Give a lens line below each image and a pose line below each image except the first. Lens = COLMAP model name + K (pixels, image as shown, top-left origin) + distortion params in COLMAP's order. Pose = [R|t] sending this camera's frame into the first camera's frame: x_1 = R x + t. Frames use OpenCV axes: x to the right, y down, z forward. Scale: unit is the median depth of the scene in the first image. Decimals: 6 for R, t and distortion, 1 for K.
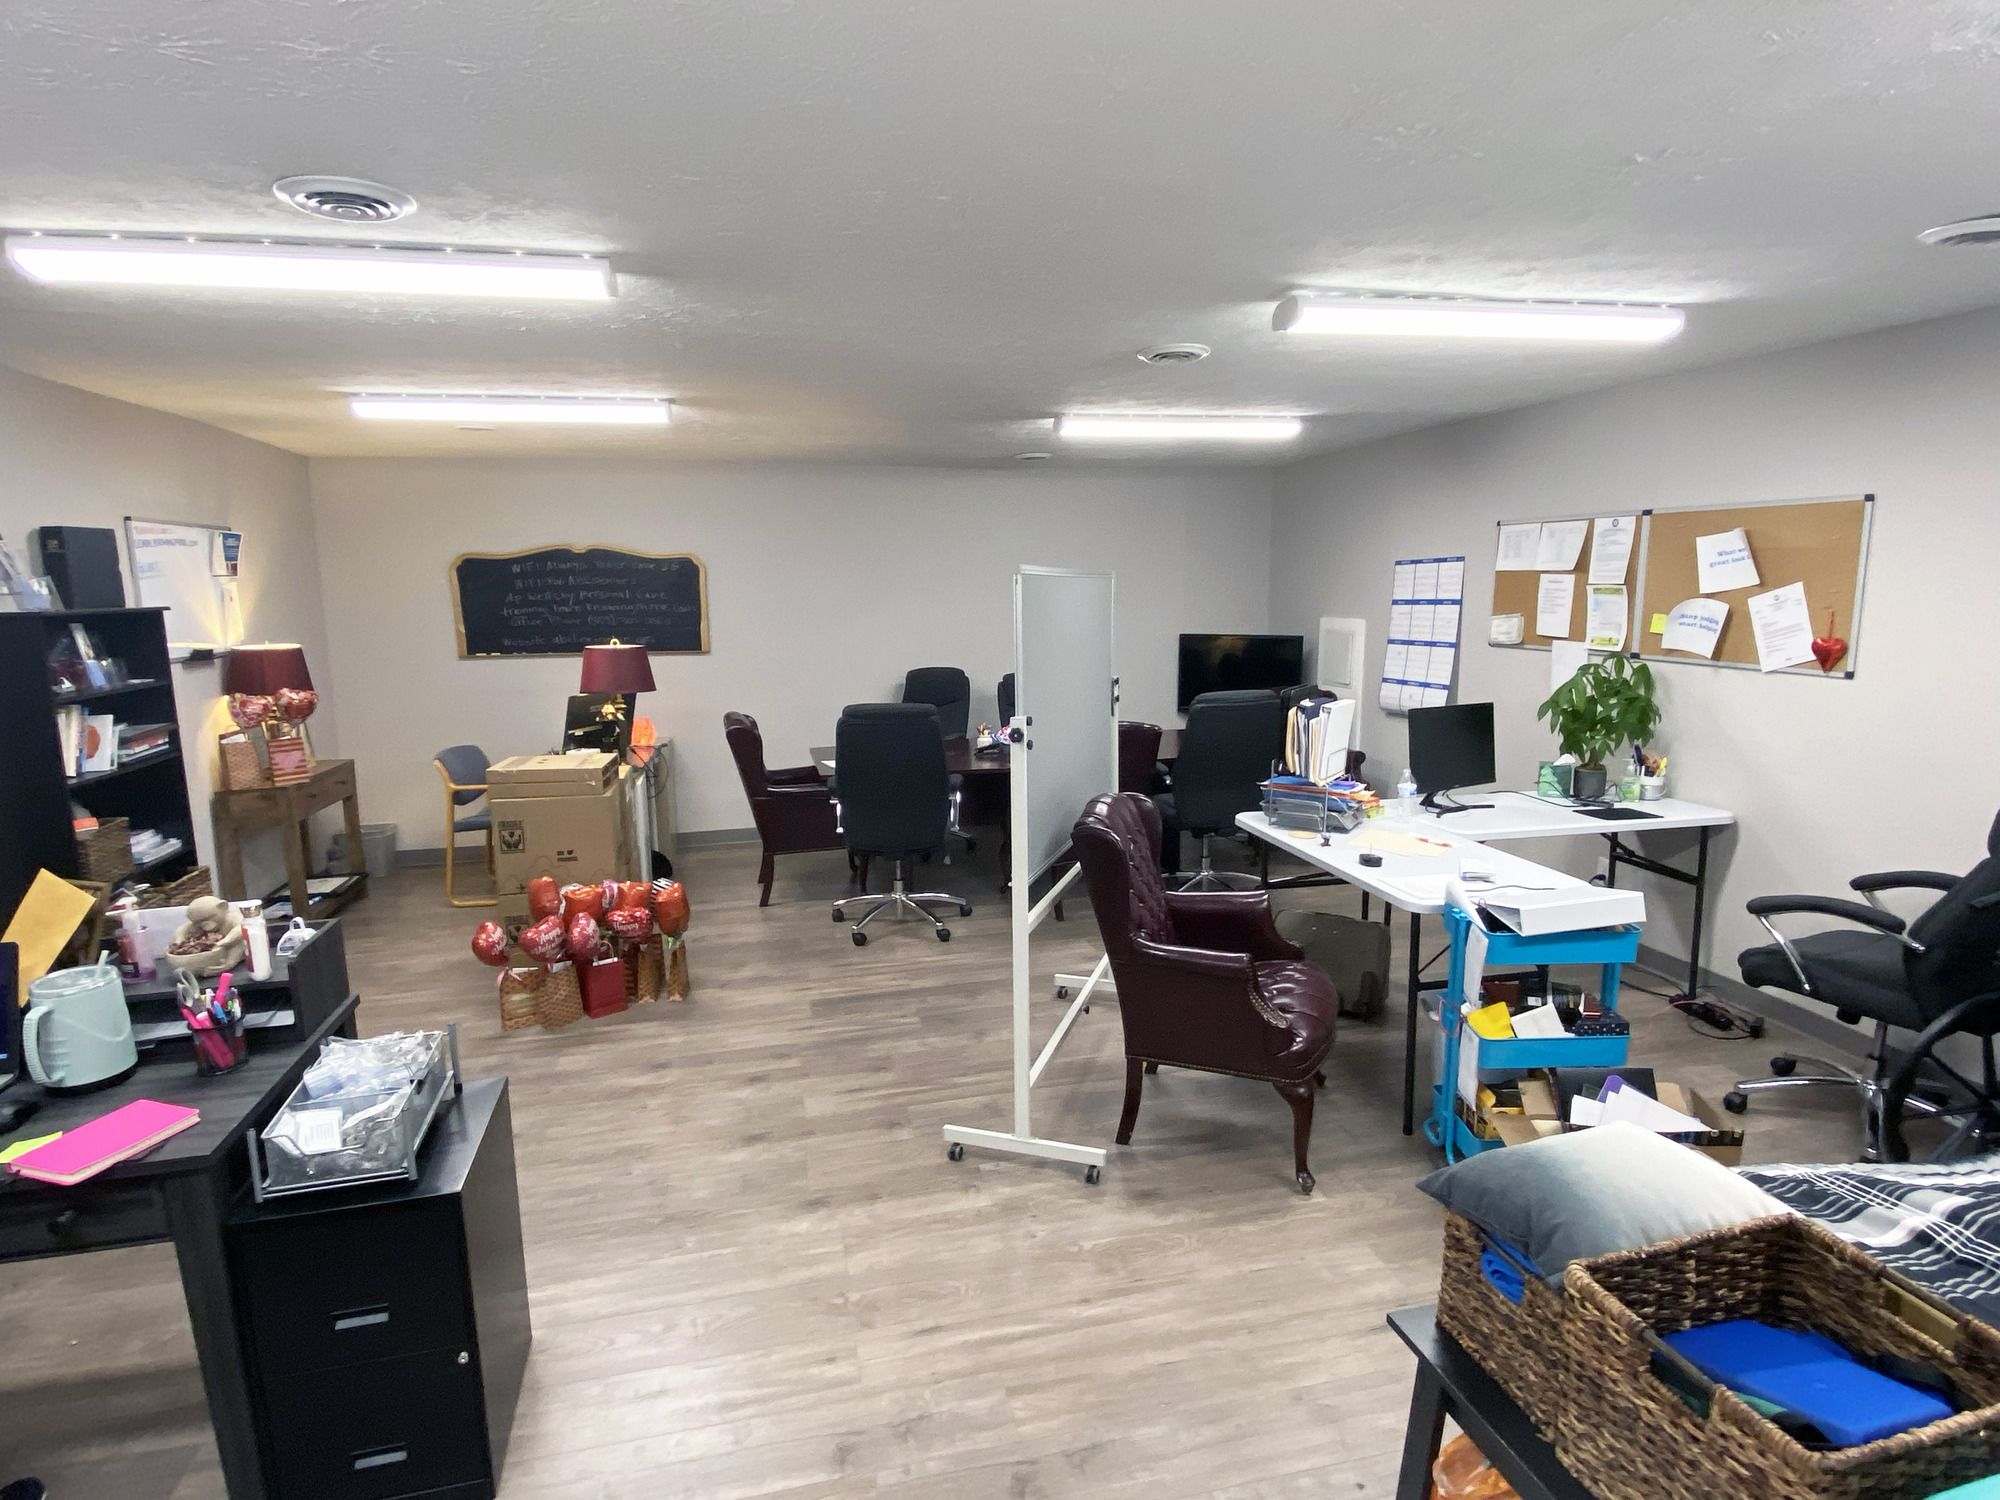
lens RADIAL K [[1039.3, 0, 999.4], [0, 1039.3, 754.3], [0, 0, 1]] dist [0.056126, -0.000066]
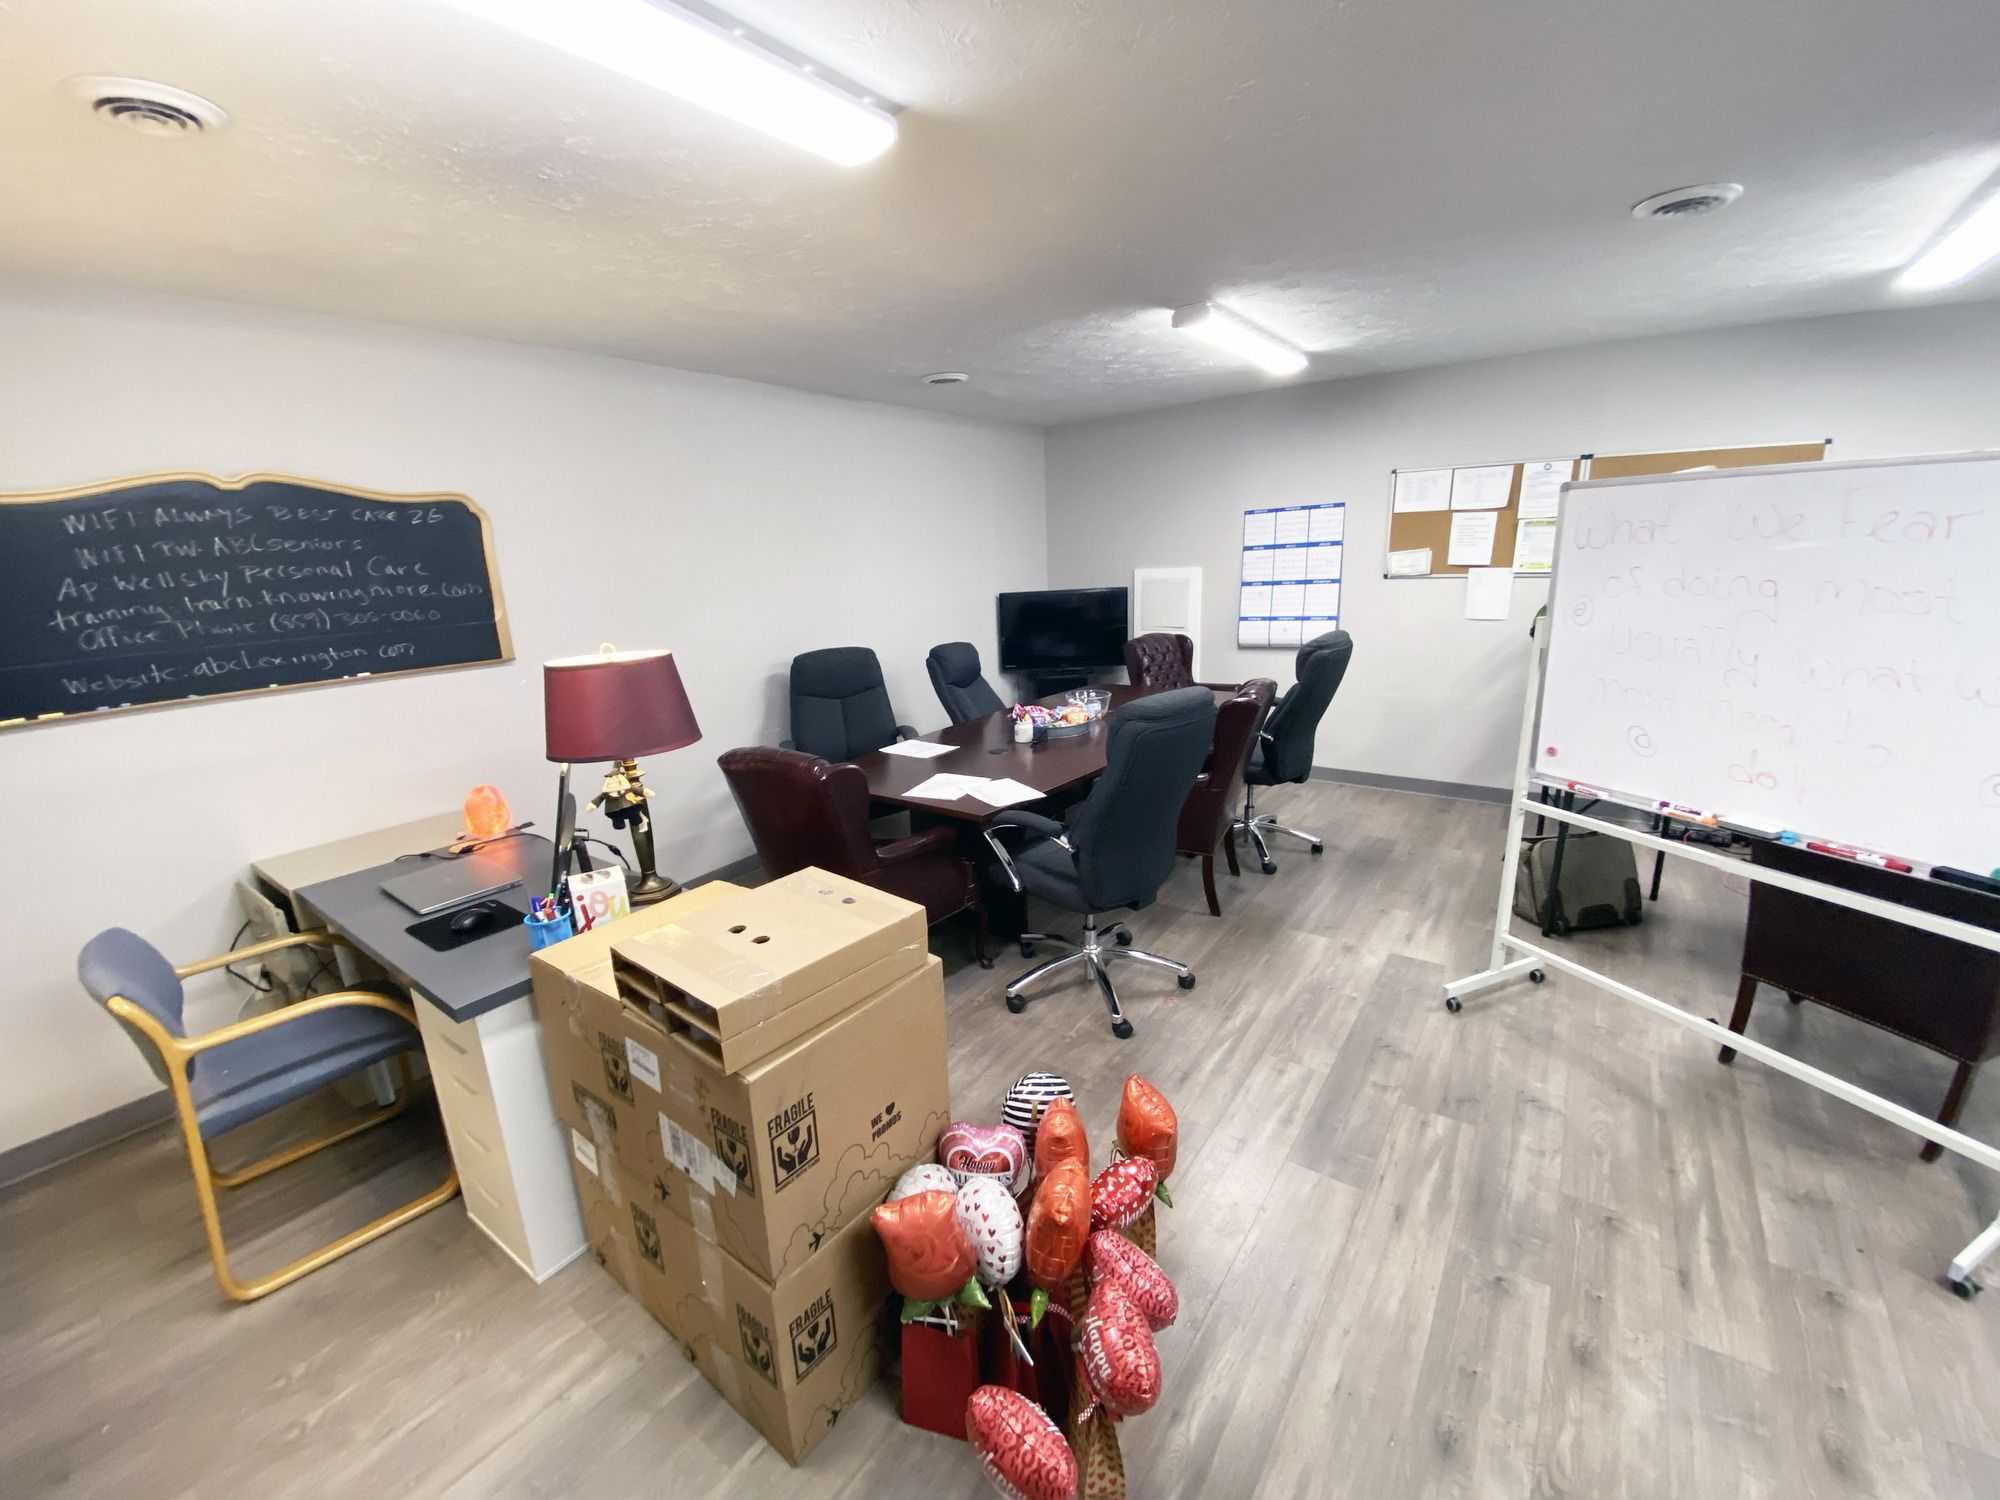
lens RADIAL K [[810.0, 0, 999.6], [0, 810.0, 753.3], [0, 0, 1]] dist [-0.023248, -0.000943]
pose [[0.764872, -0.176400, 0.619560, -0.418673], [0.143491, 0.984267, 0.103094, -0.060853], [-0.627998, 0.010047, 0.778150, 0.534237]]
